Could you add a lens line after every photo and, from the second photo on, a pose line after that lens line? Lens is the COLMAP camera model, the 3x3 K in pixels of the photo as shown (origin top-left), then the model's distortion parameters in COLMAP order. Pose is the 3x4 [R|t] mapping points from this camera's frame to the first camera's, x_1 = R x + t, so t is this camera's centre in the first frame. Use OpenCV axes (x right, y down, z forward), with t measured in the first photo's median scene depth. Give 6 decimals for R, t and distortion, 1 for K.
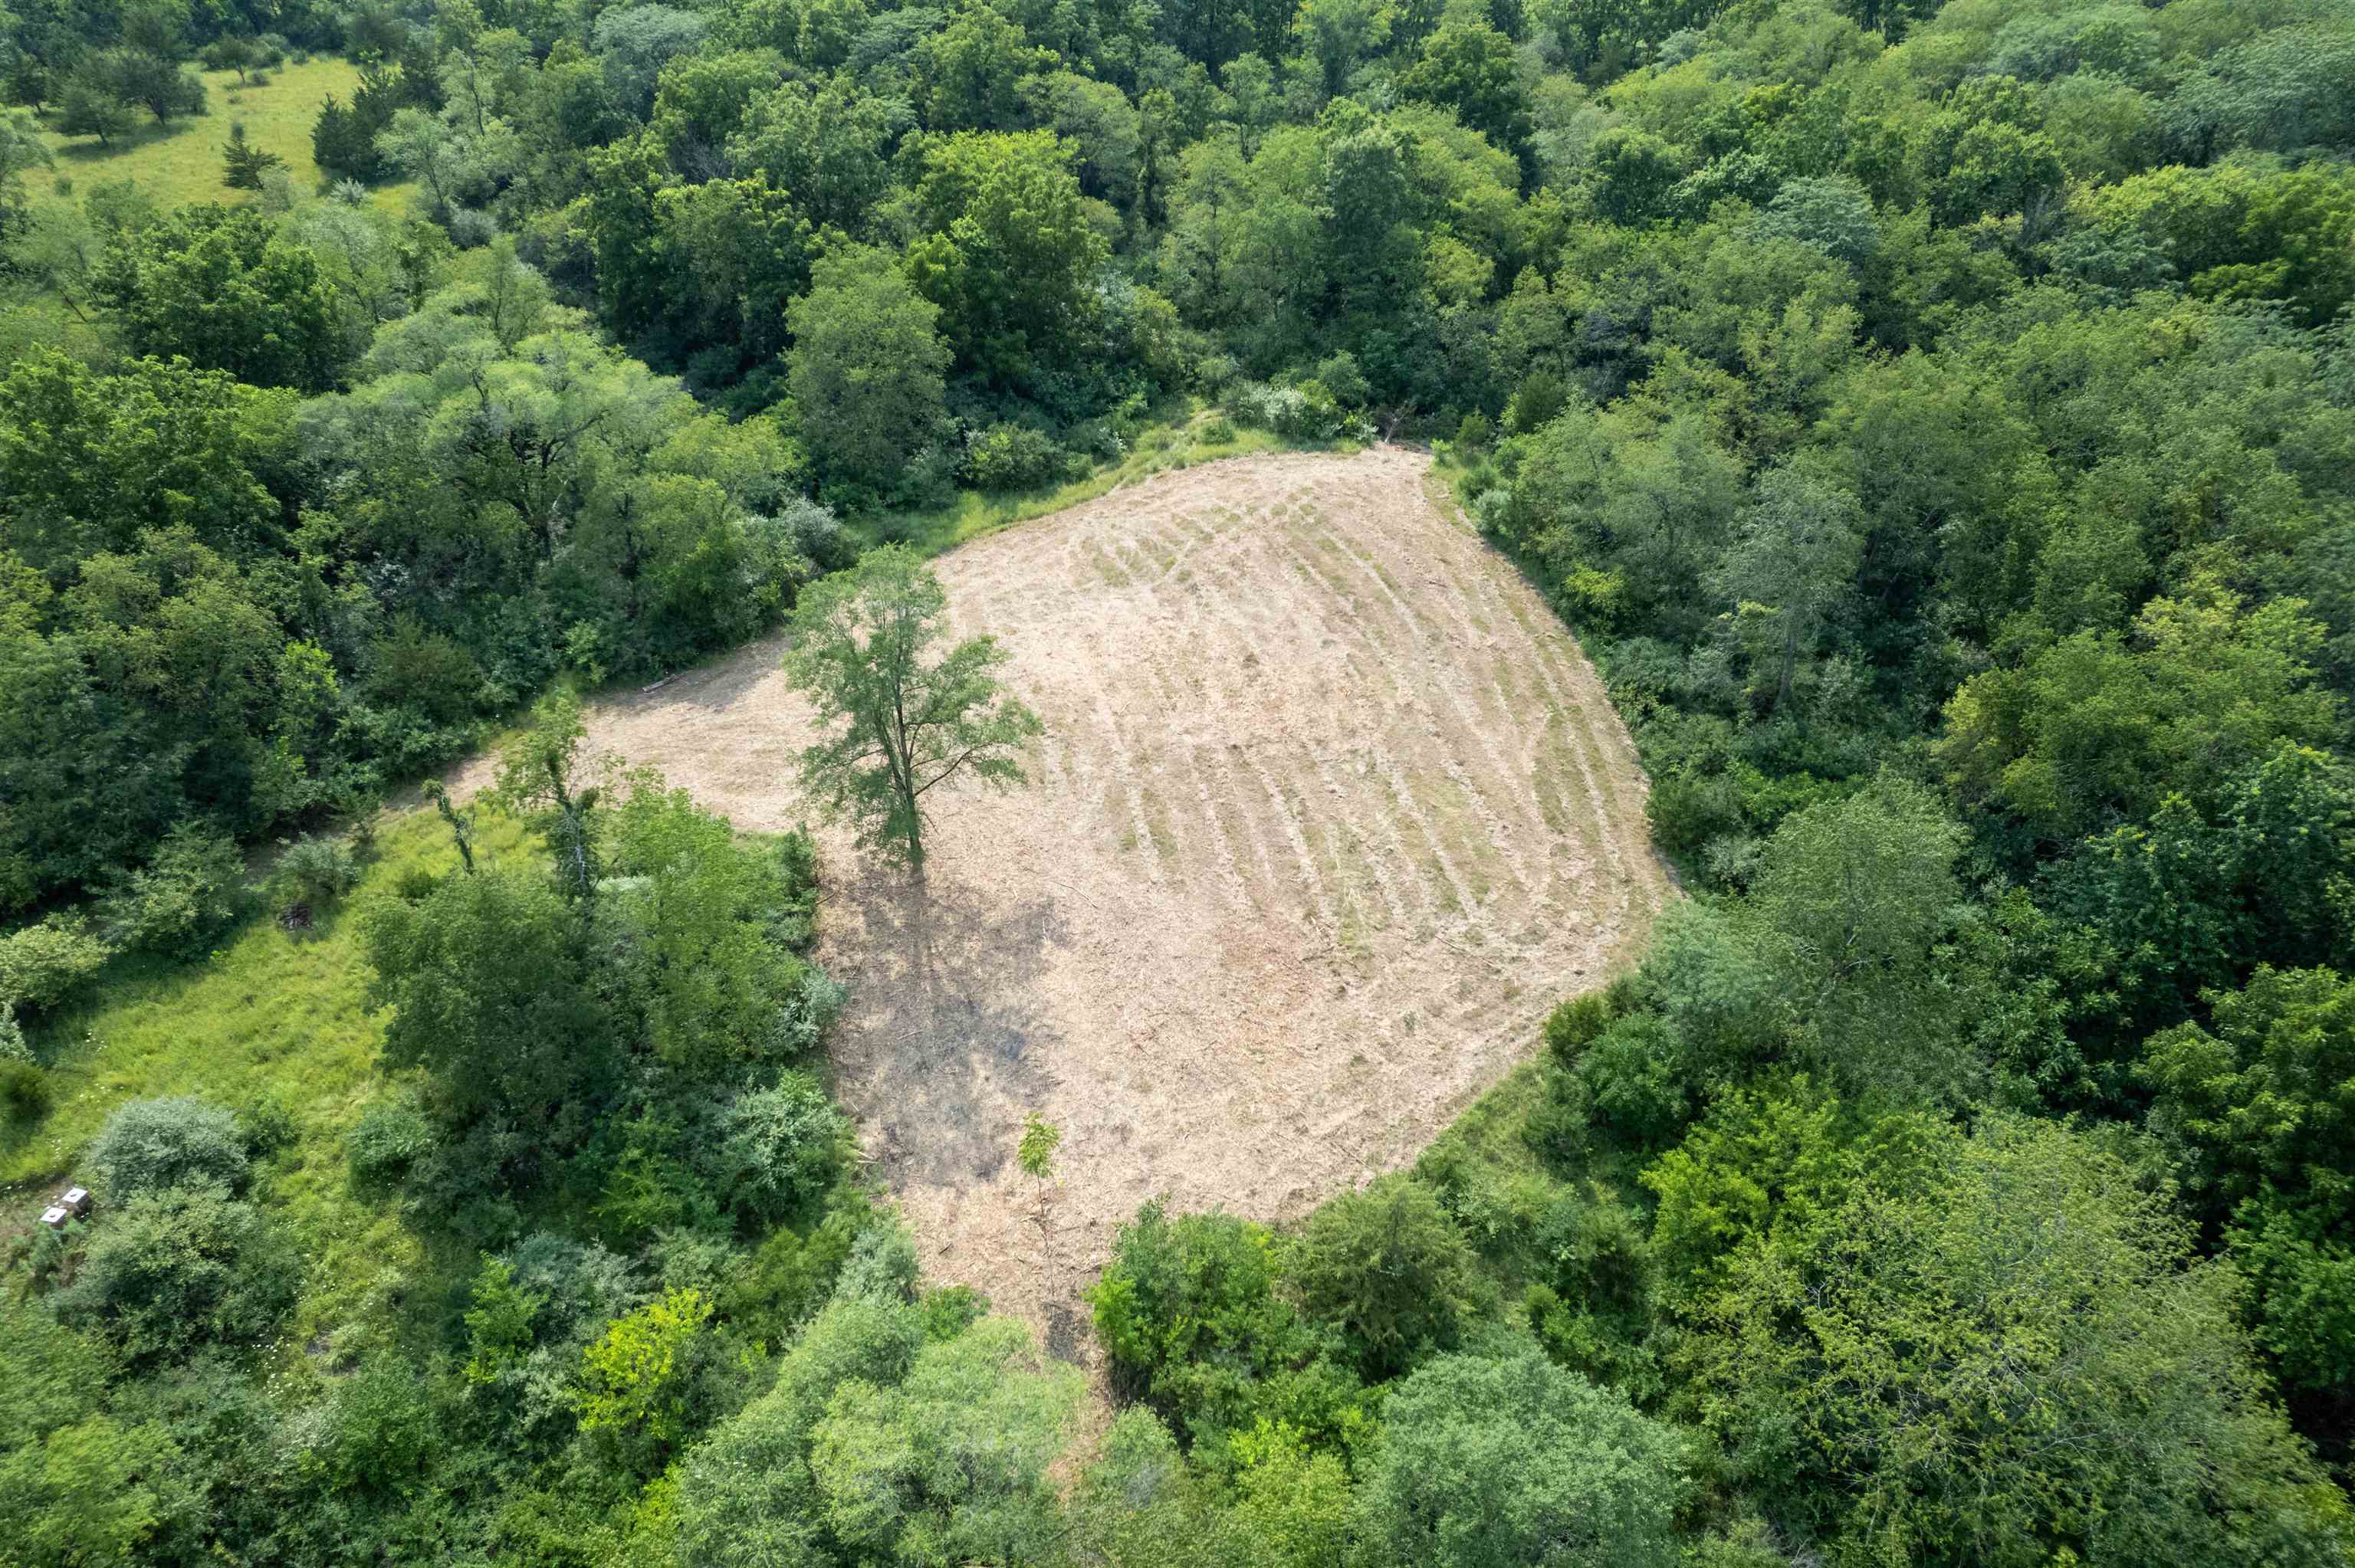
lens RADIAL K [[1525.3, 0, 1192.3], [0, 1525.3, 794.5], [0, 0, 1]] dist [-0.077896, 0.072514]
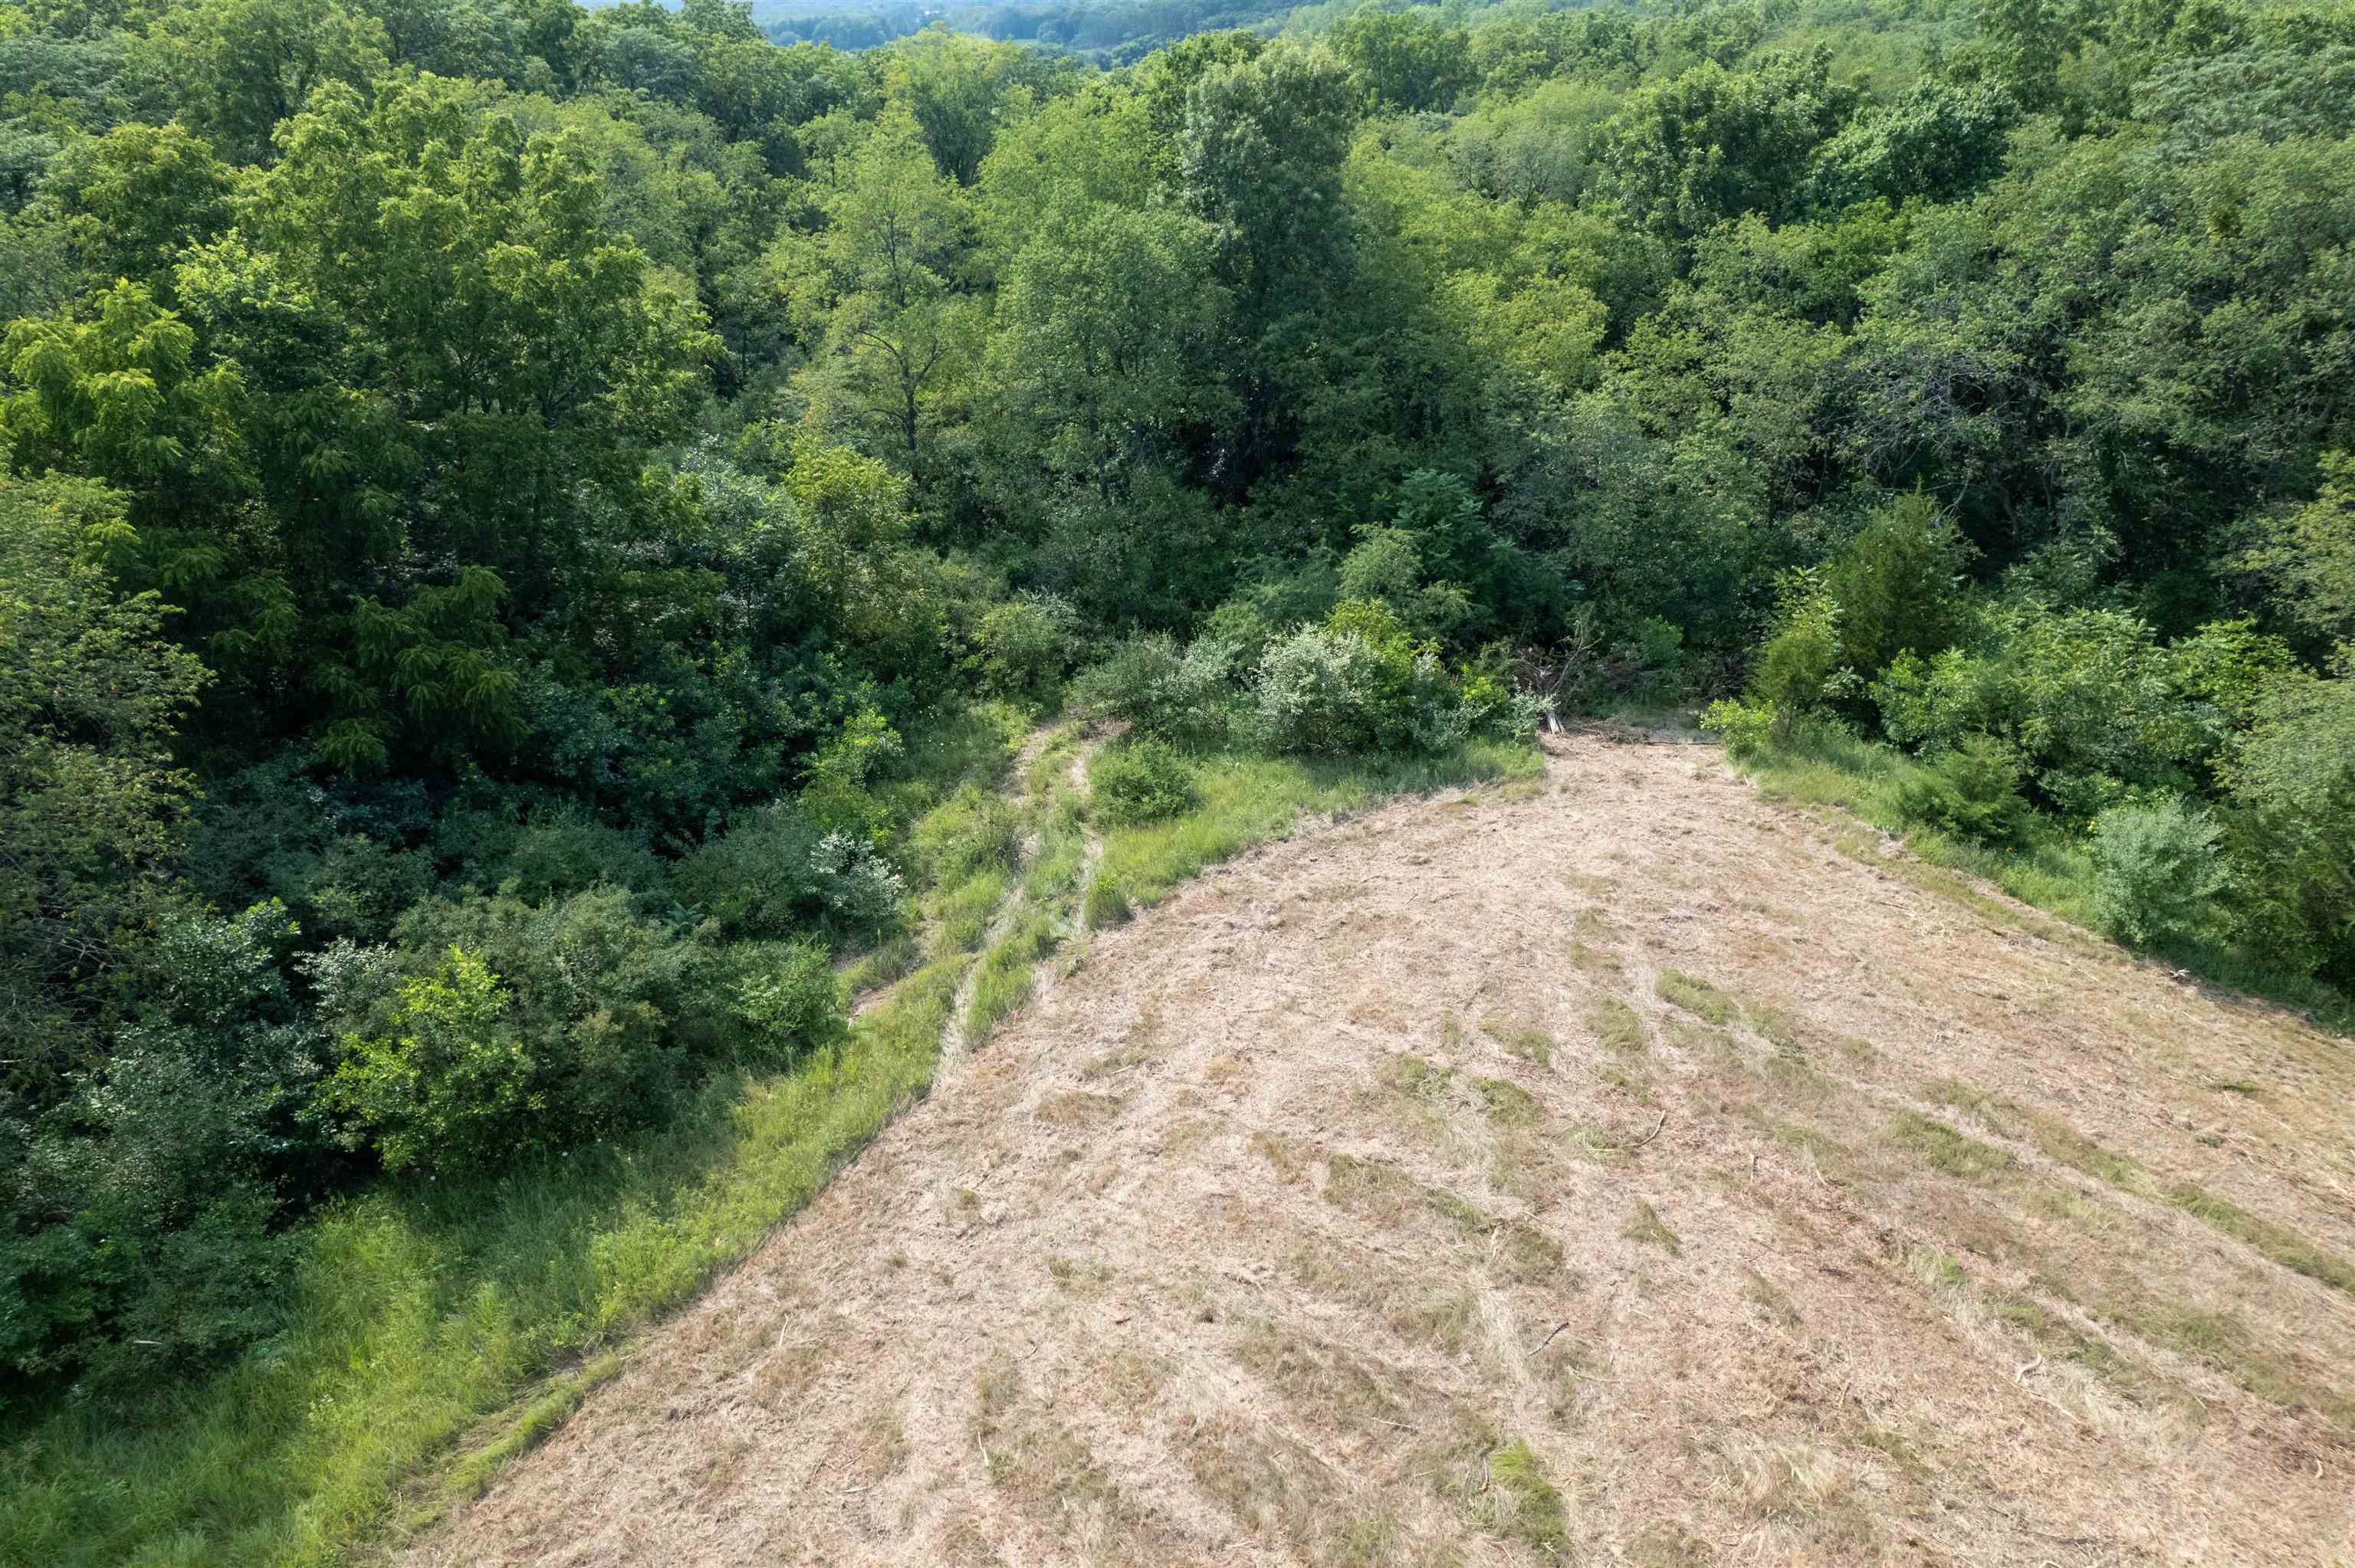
lens RADIAL K [[1525.3, 0, 1192.3], [0, 1525.3, 794.5], [0, 0, 1]] dist [-0.077896, 0.072514]
pose [[0.933347, -0.173901, 0.314042, -0.082105], [0.232138, 0.959682, -0.158501, -0.182755], [-0.273817, 0.220837, 0.936085, 0.690831]]
